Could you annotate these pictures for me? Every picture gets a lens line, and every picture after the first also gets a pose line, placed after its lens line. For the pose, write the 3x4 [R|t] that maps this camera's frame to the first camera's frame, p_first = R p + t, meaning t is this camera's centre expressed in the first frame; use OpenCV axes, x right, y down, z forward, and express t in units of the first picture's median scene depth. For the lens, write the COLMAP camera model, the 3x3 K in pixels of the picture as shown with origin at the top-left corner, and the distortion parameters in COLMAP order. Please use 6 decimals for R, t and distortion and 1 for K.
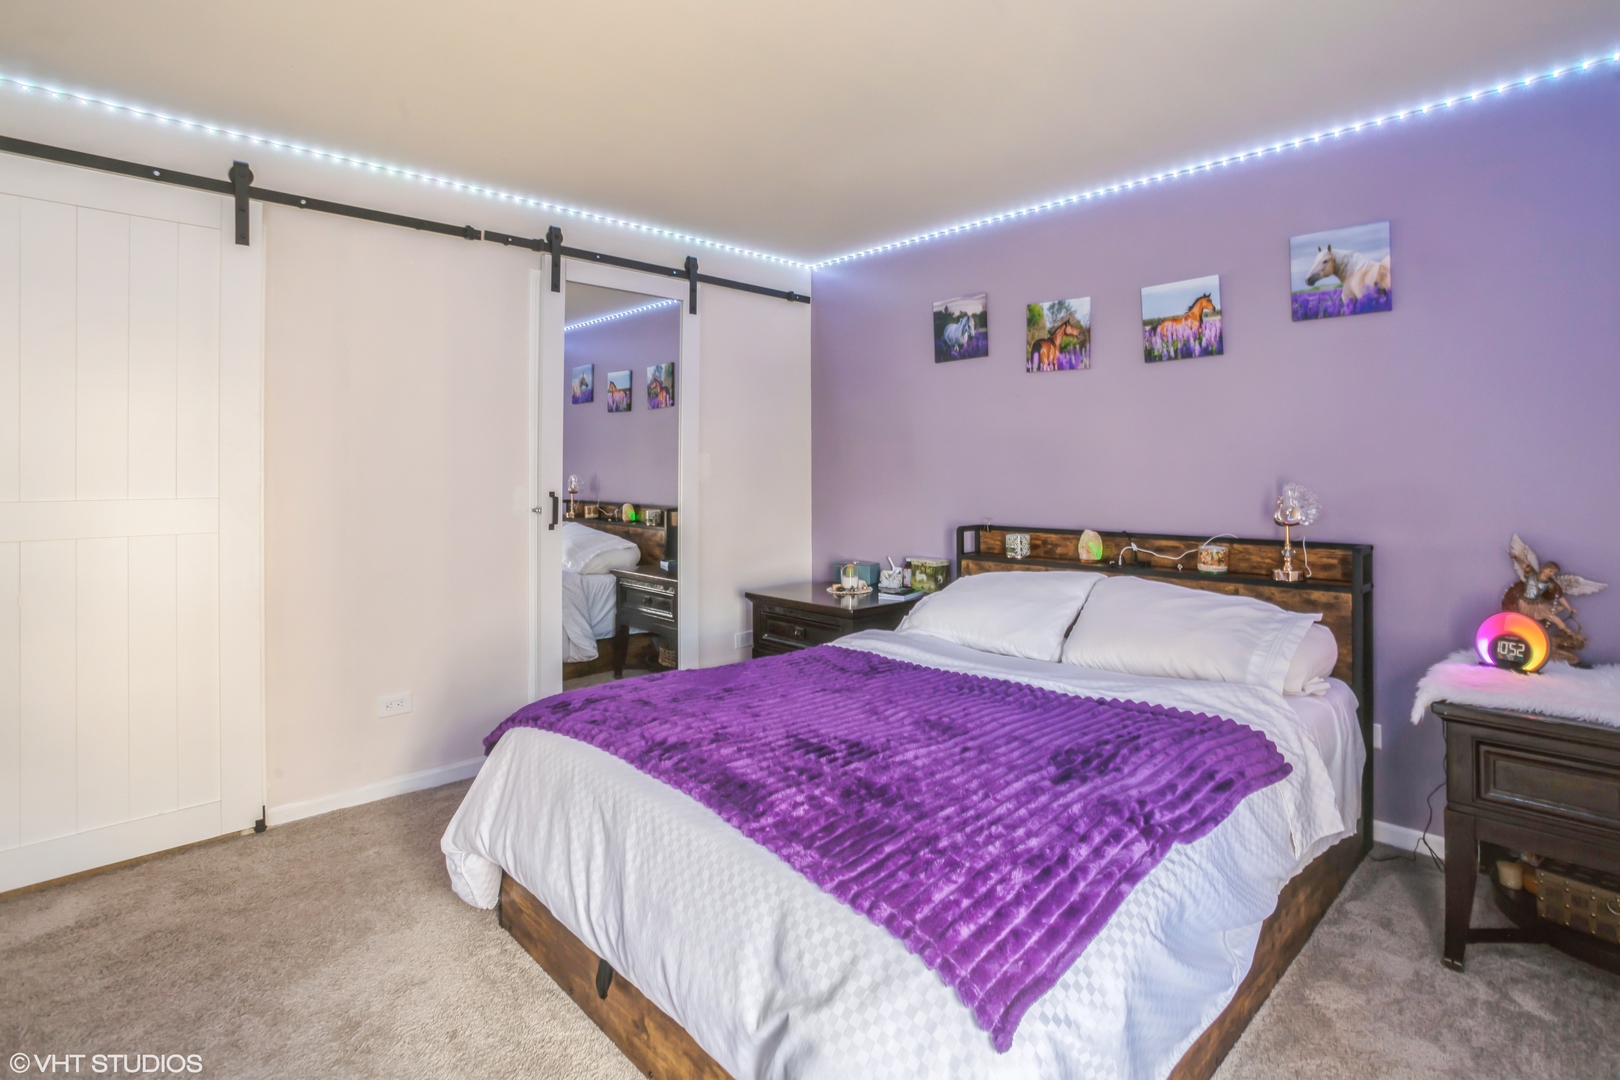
lens RADIAL K [[800.2, 0, 827.2], [0, 800.2, 484.2], [0, 0, 1]] dist [-0.076636, 0.035899]
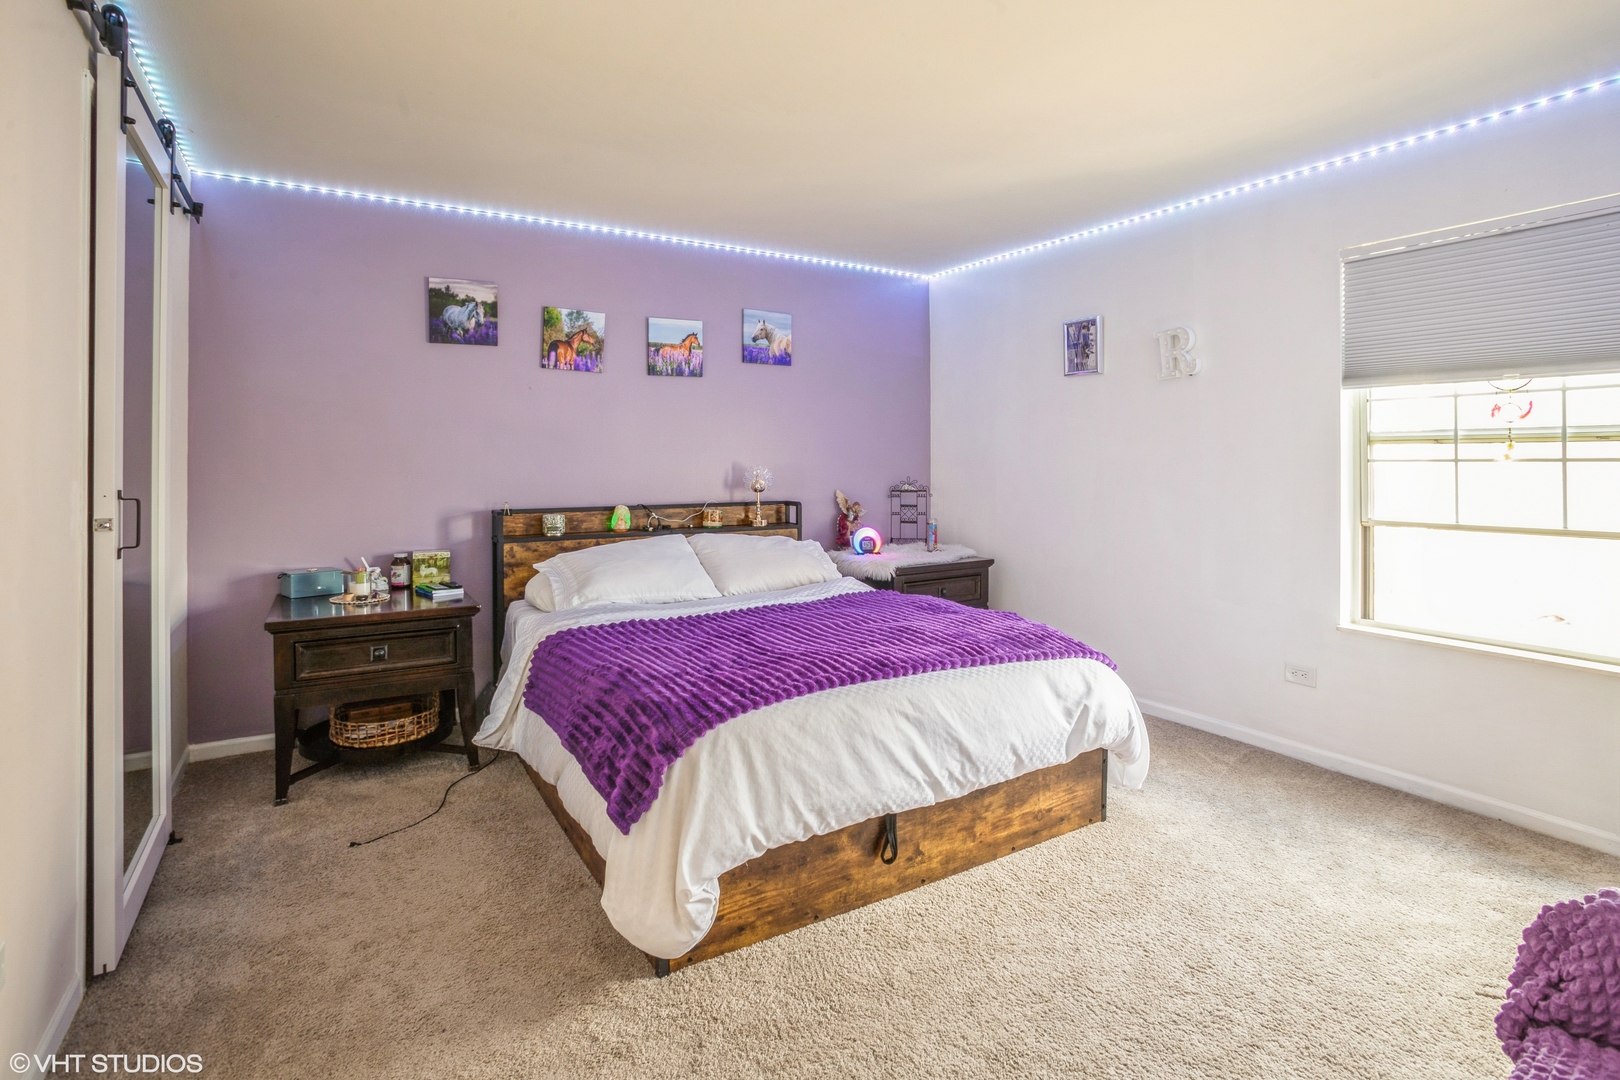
lens RADIAL K [[800.2, 0, 827.2], [0, 800.2, 484.2], [0, 0, 1]] dist [-0.076636, 0.035899]
pose [[0.224733, -0.029269, 0.973981, -0.764077], [0.014551, 0.999538, 0.026680, -0.003500], [-0.974312, 0.008176, 0.225055, 0.388169]]
